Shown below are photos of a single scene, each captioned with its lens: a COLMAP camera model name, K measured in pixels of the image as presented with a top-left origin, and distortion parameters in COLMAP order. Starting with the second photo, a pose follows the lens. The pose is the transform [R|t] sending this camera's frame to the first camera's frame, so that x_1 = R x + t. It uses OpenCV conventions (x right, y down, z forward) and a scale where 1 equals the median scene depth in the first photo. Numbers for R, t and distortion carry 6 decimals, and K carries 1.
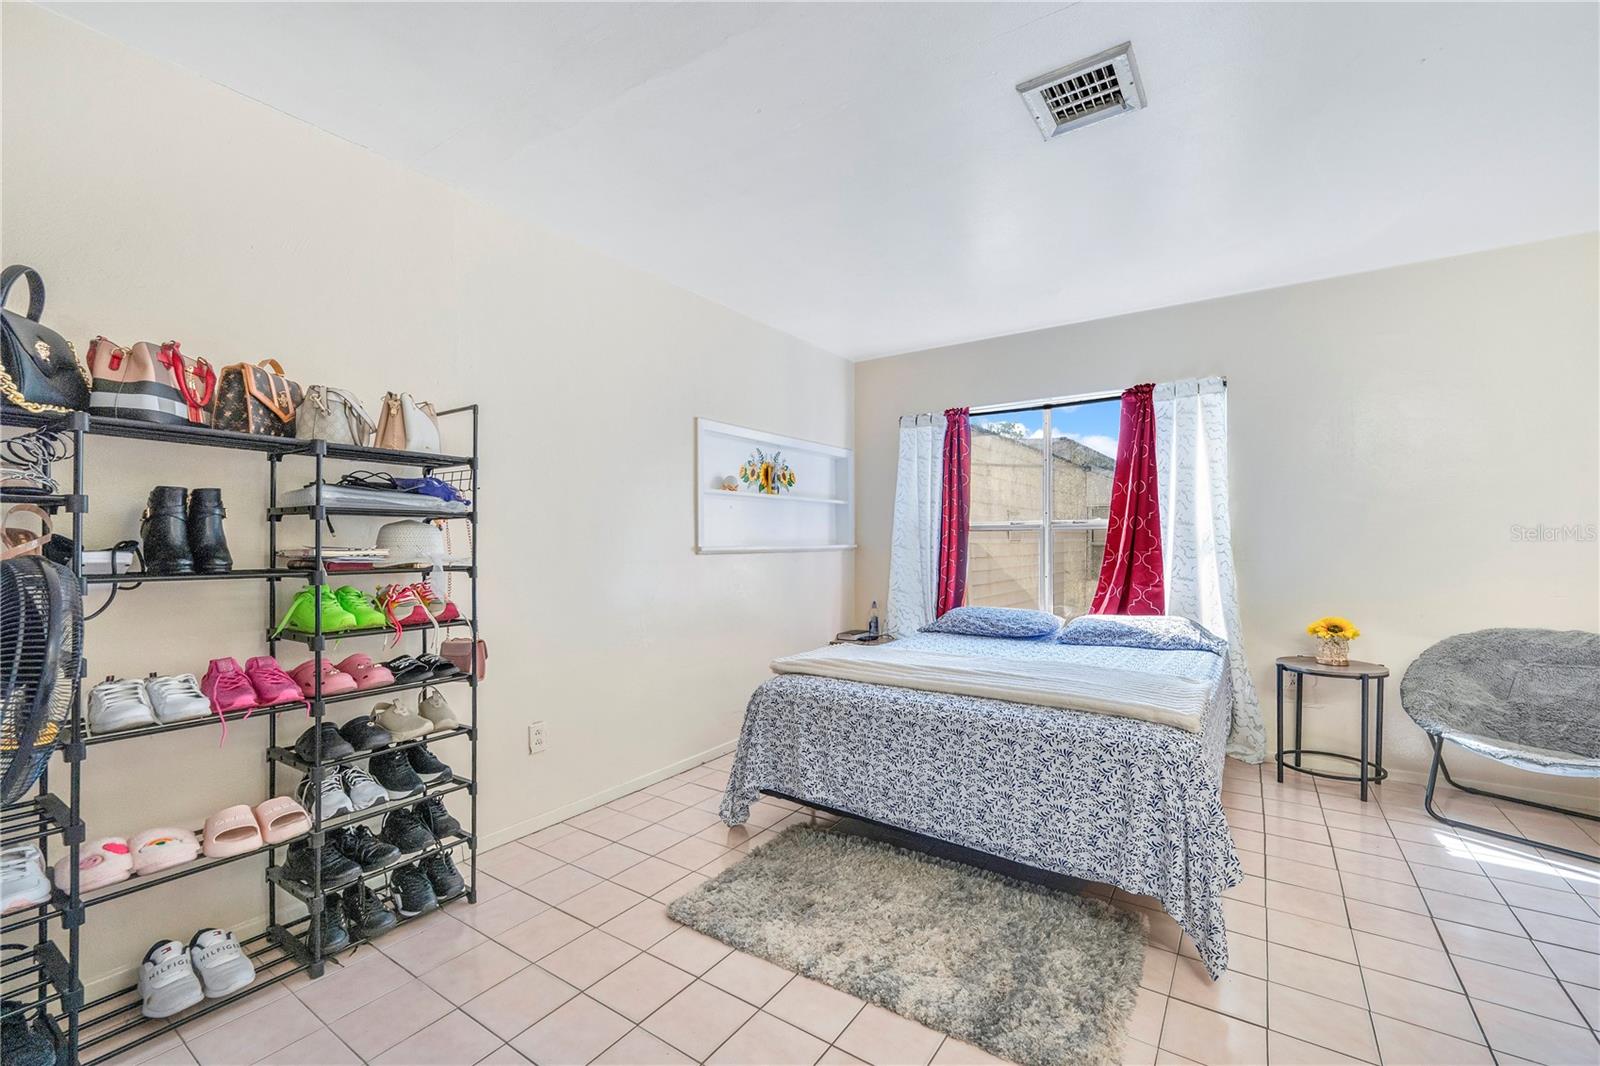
lens RADIAL K [[656.9, 0, 779.3], [0, 656.9, 540.6], [0, 0, 1]] dist [-0.000489, 0.000021]
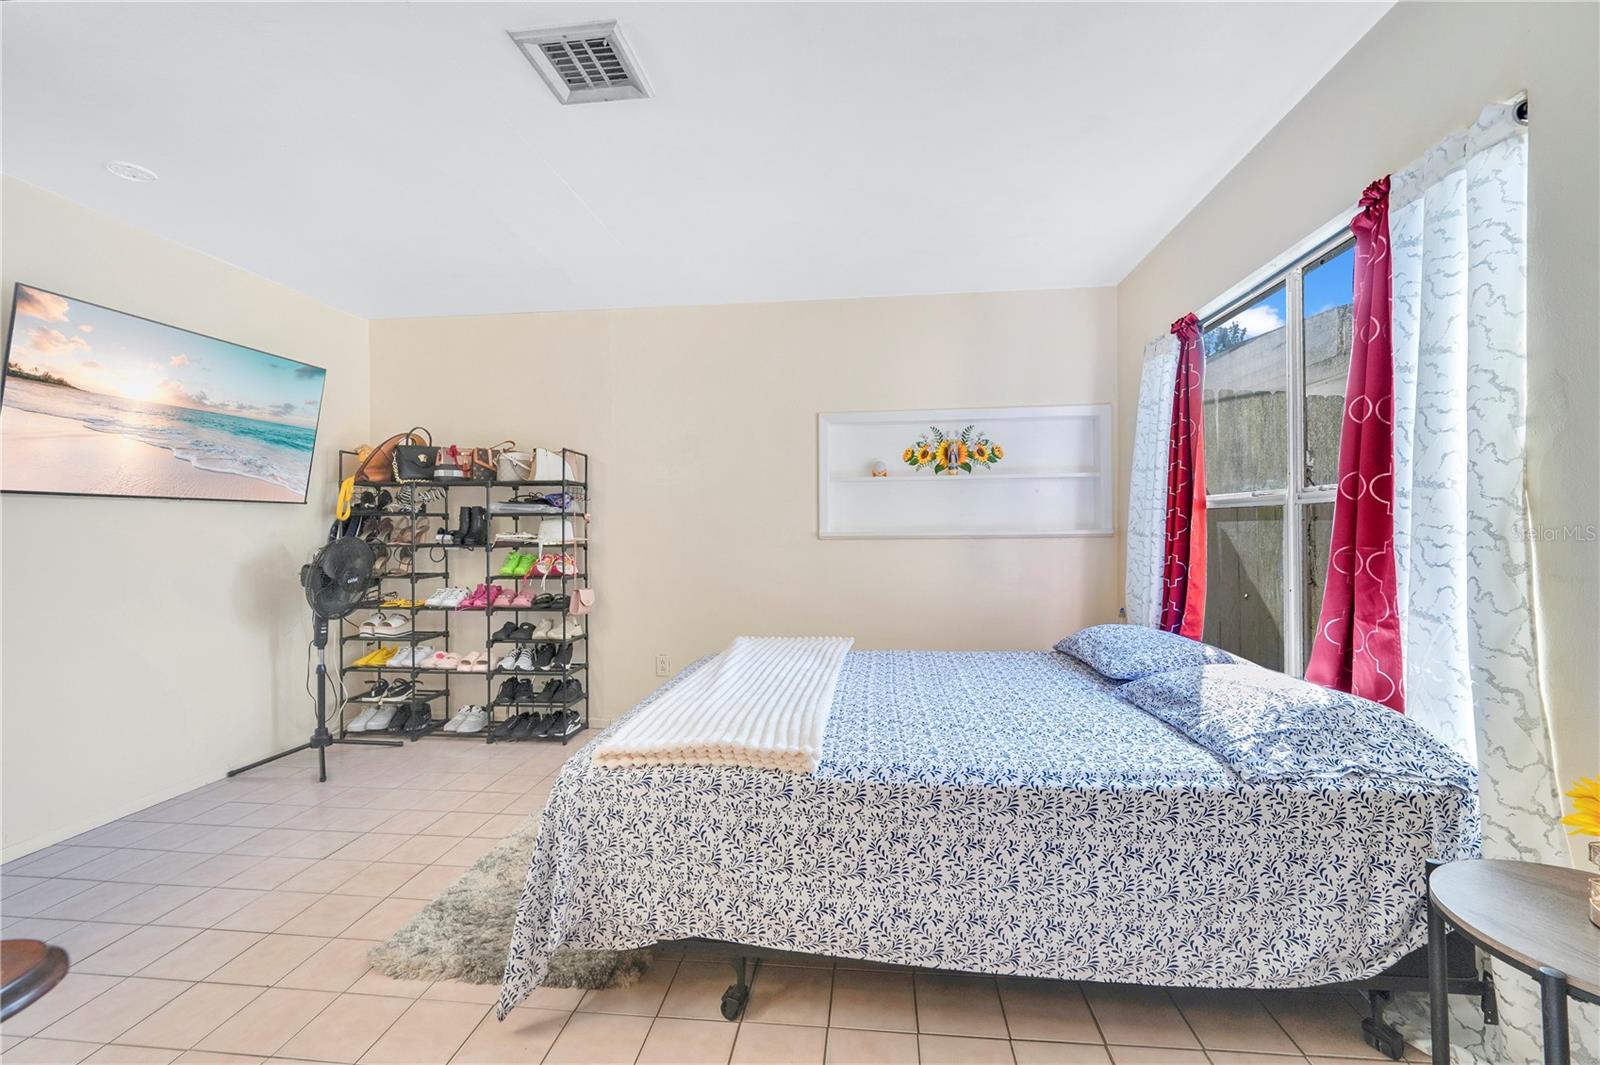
lens RADIAL K [[671.9, 0, 802.2], [0, 671.9, 524.7], [0, 0, 1]] dist [-0.000577, -0.000047]
pose [[0.469197, -0.004970, -0.883080, 0.785741], [0.007328, 0.999972, -0.001735, -0.002050], [0.883063, -0.005657, 0.469220, 0.427578]]
